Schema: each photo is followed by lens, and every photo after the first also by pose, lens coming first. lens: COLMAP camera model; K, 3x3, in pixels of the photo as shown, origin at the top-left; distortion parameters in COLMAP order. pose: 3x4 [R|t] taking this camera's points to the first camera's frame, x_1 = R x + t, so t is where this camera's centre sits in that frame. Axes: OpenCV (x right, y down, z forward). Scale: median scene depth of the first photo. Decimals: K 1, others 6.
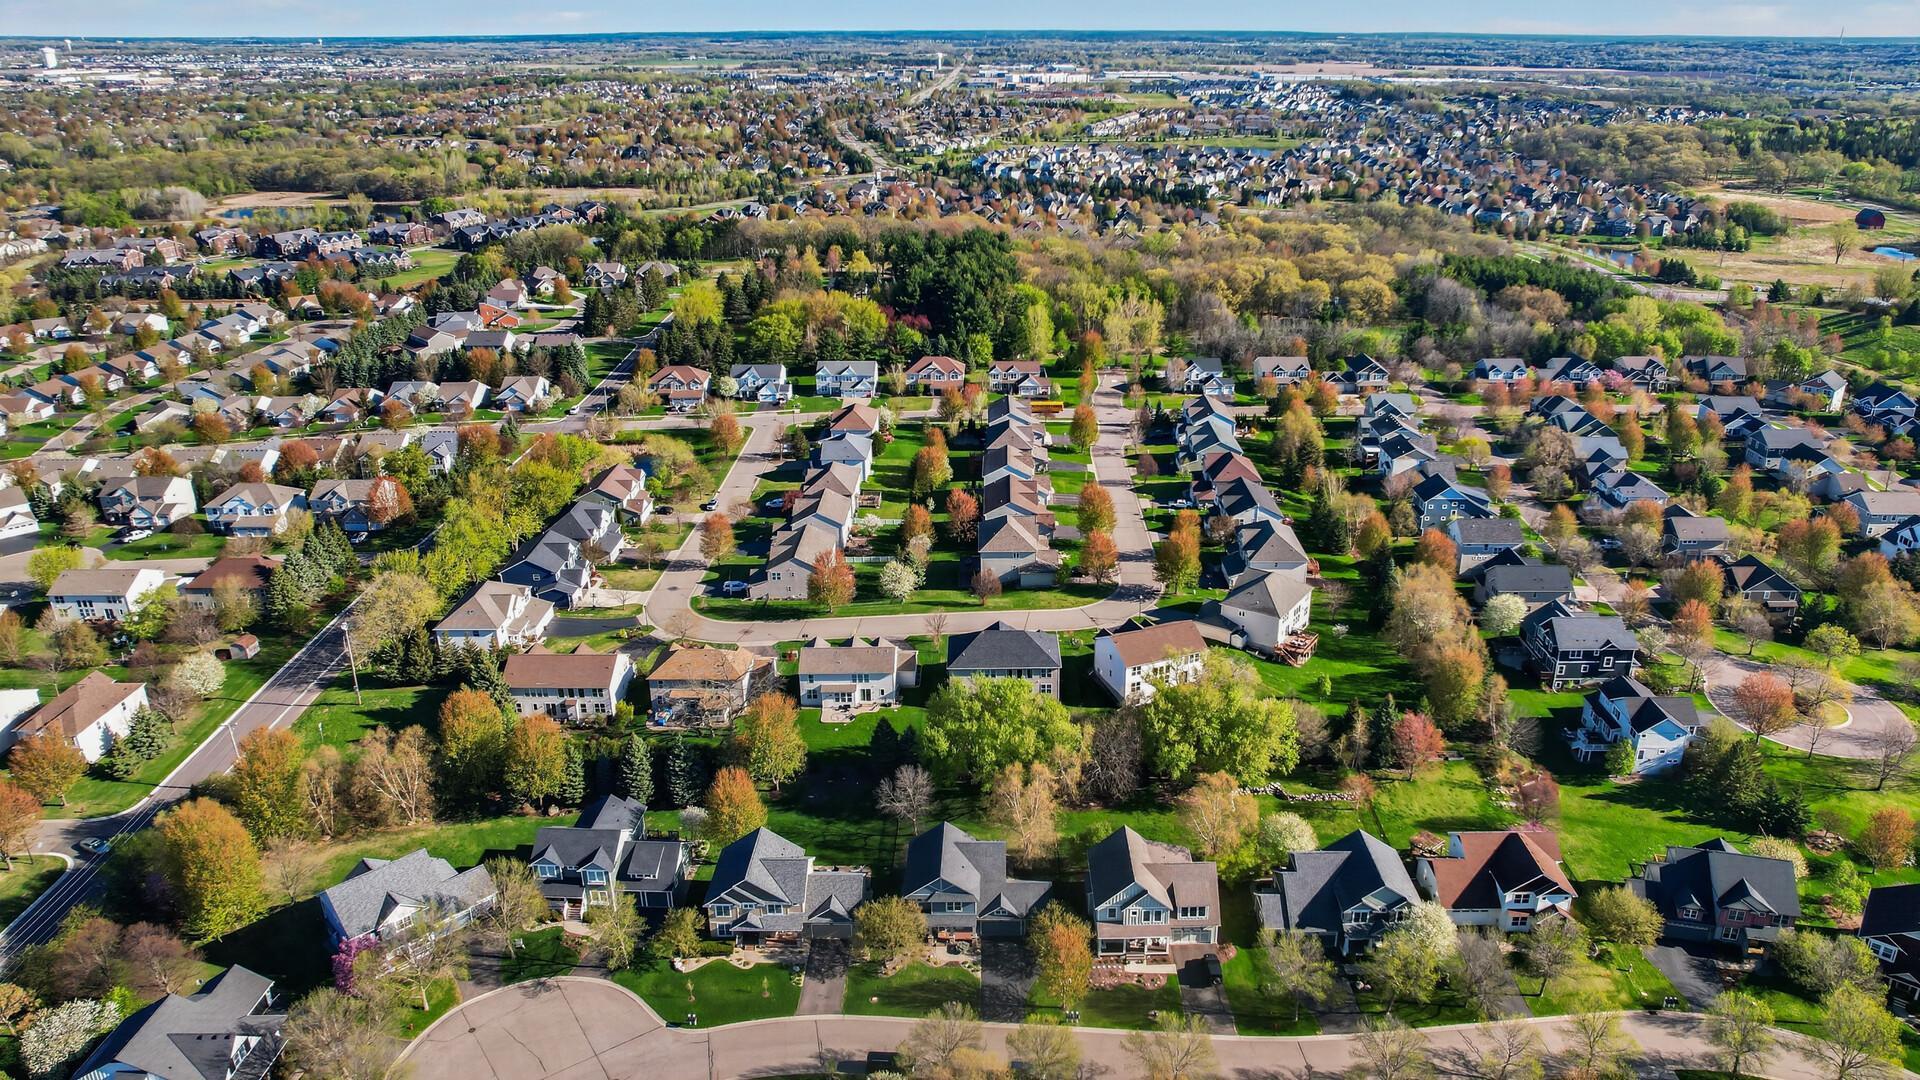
lens RADIAL K [[1253.0, 0, 985.5], [0, 1253.0, 533.7], [0, 0, 1]] dist [-0.065292, 0.053889]
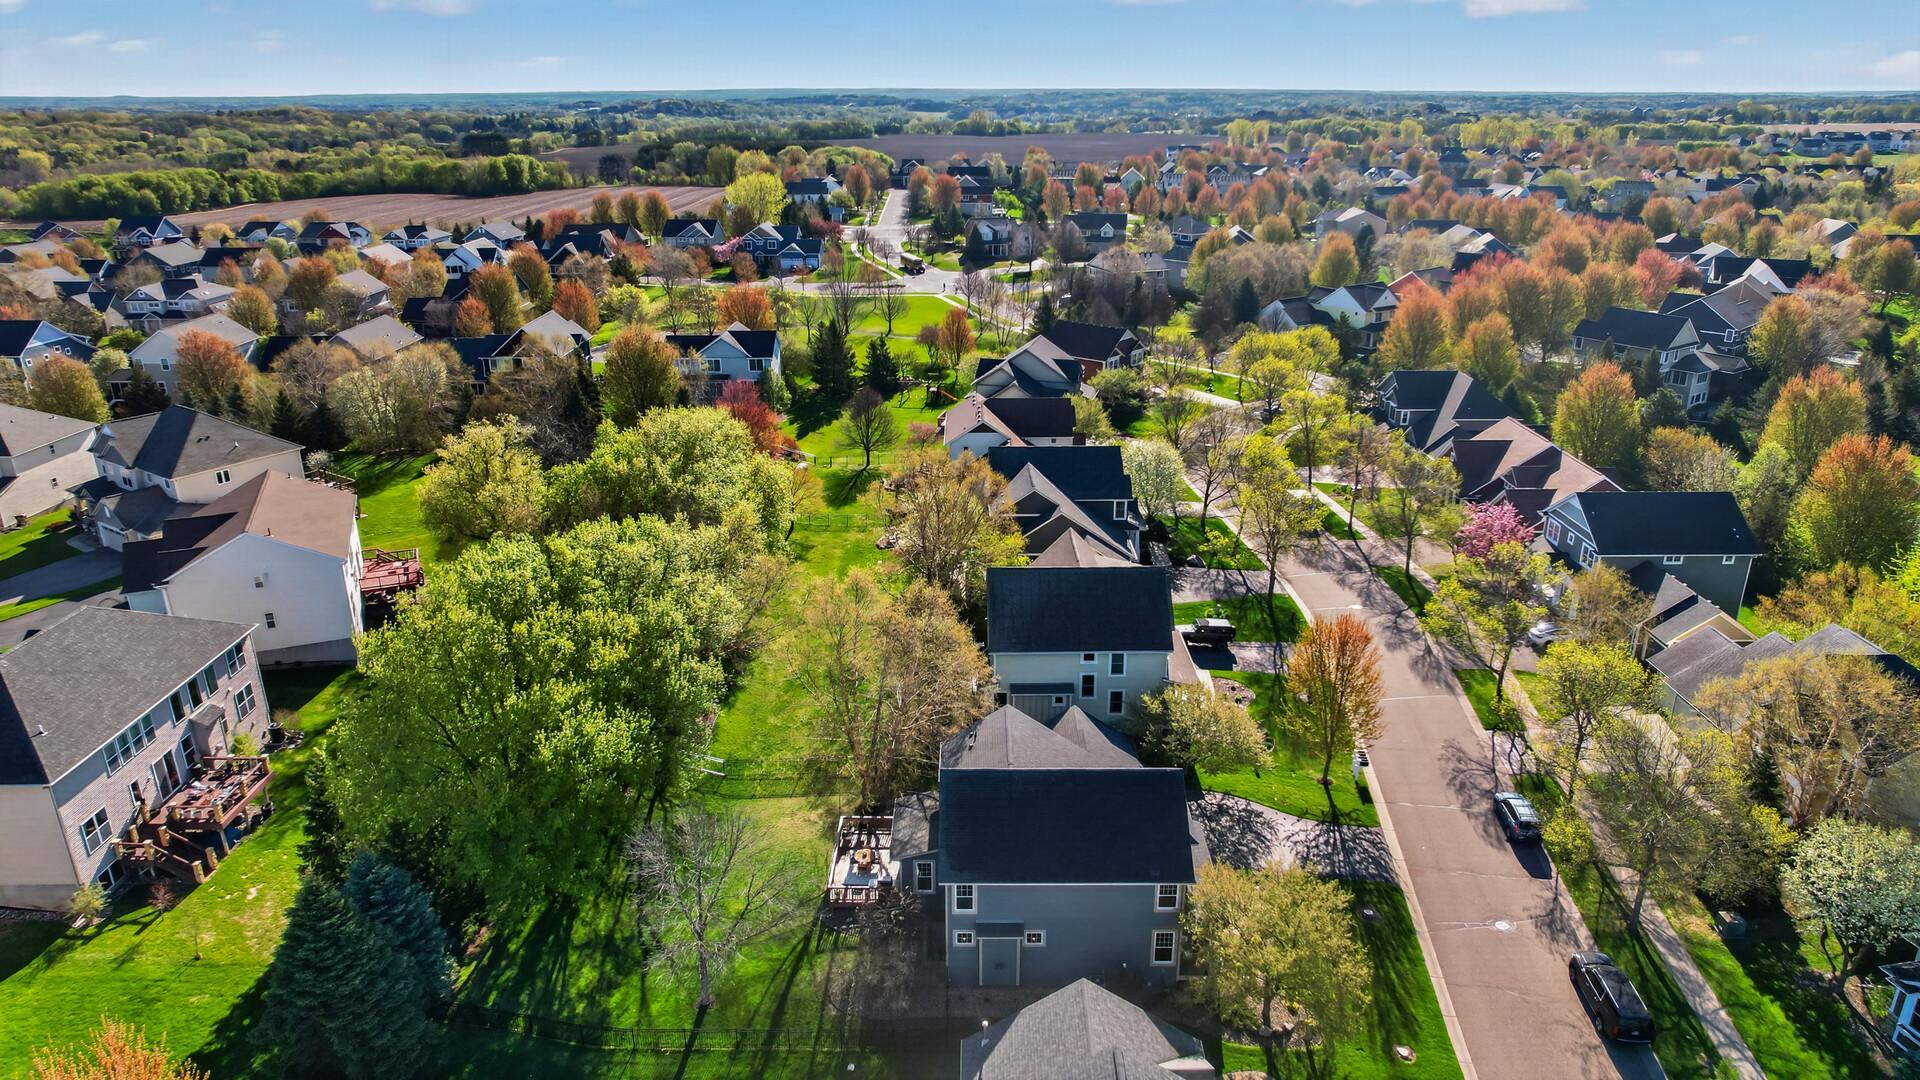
lens RADIAL K [[1253.0, 0, 985.5], [0, 1253.0, 533.7], [0, 0, 1]] dist [-0.065292, 0.053889]
pose [[0.003059, -0.329383, 0.944191, -0.322378], [0.372913, 0.876462, 0.304548, 0.061890], [-0.927861, 0.351170, 0.125512, 0.833158]]
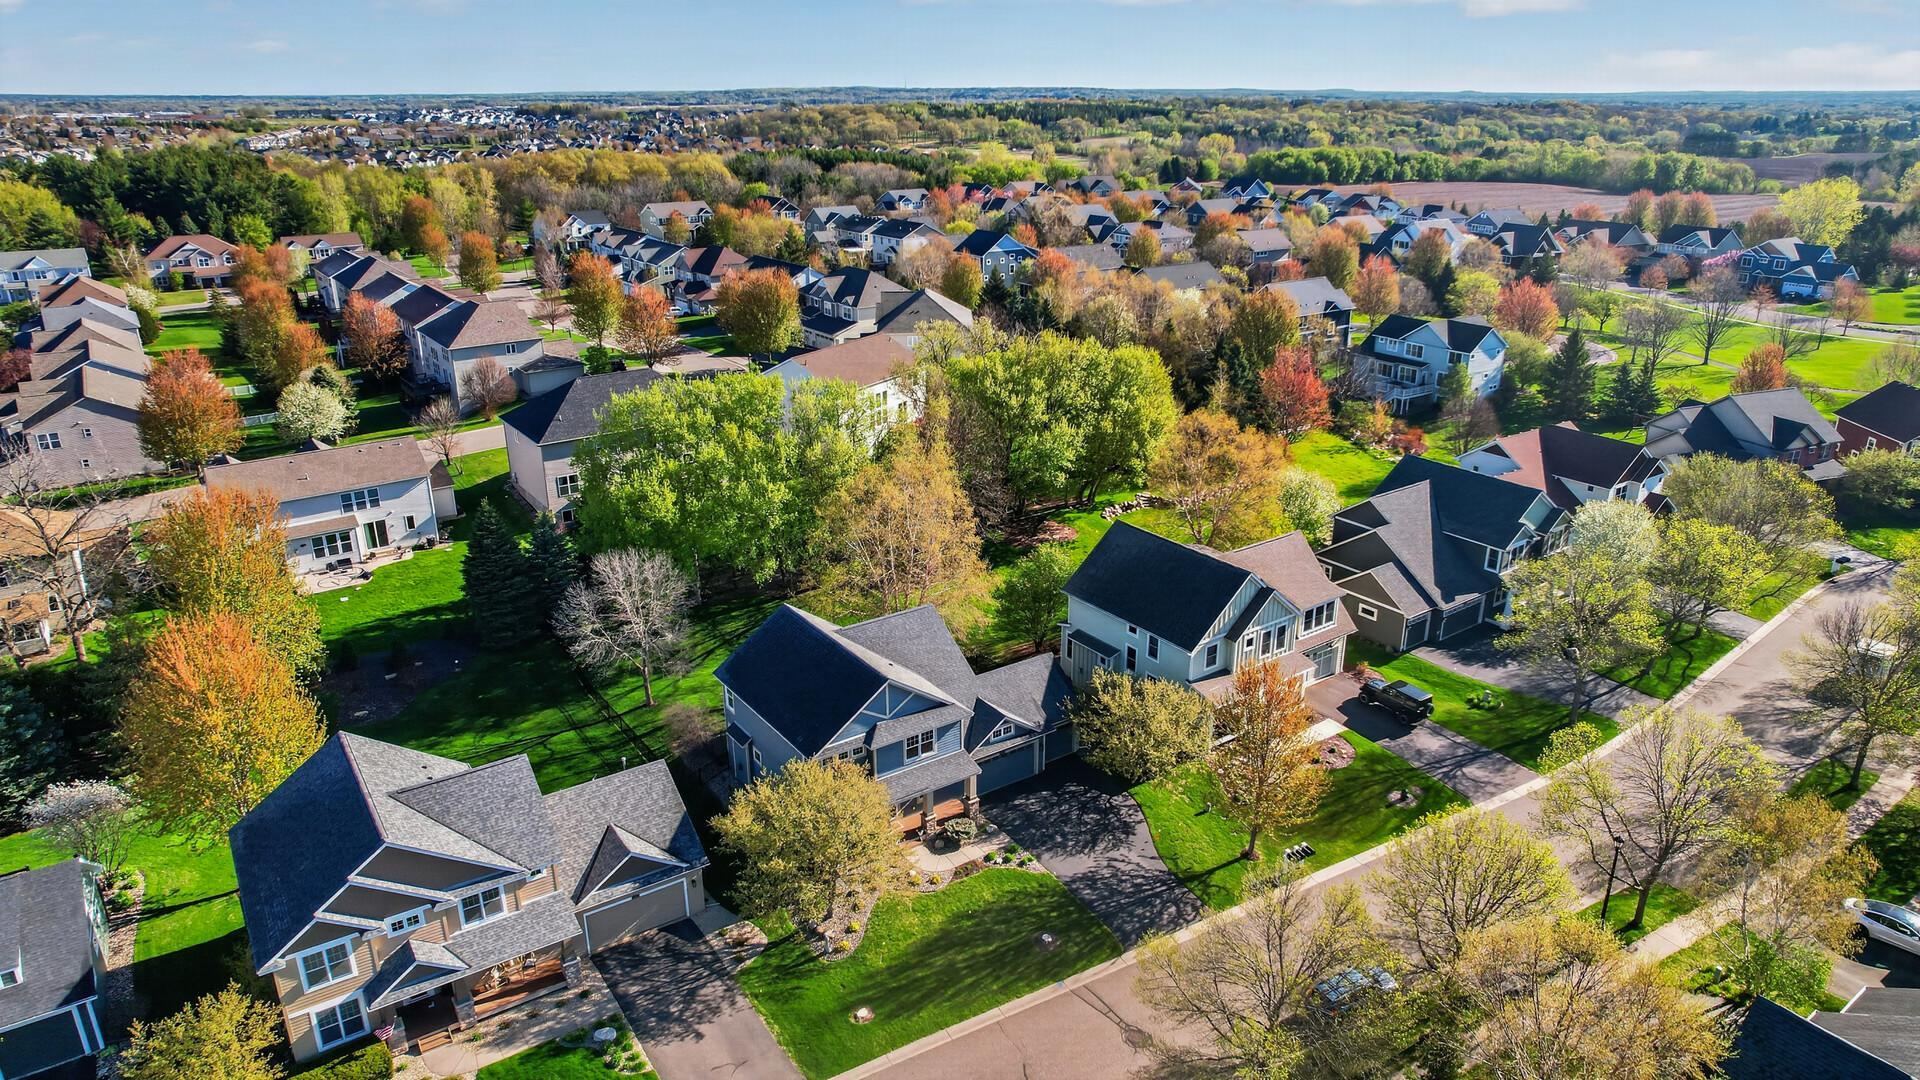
lens RADIAL K [[1222.9, 0, 960.0], [0, 1222.9, 540.0], [0, 0, 1]] dist [-0.078083, 0.073227]
pose [[0.815623, -0.195022, 0.544726, -0.195536], [0.207771, 0.977406, 0.038834, 0.186872], [-0.539992, 0.081504, 0.837715, 0.549018]]
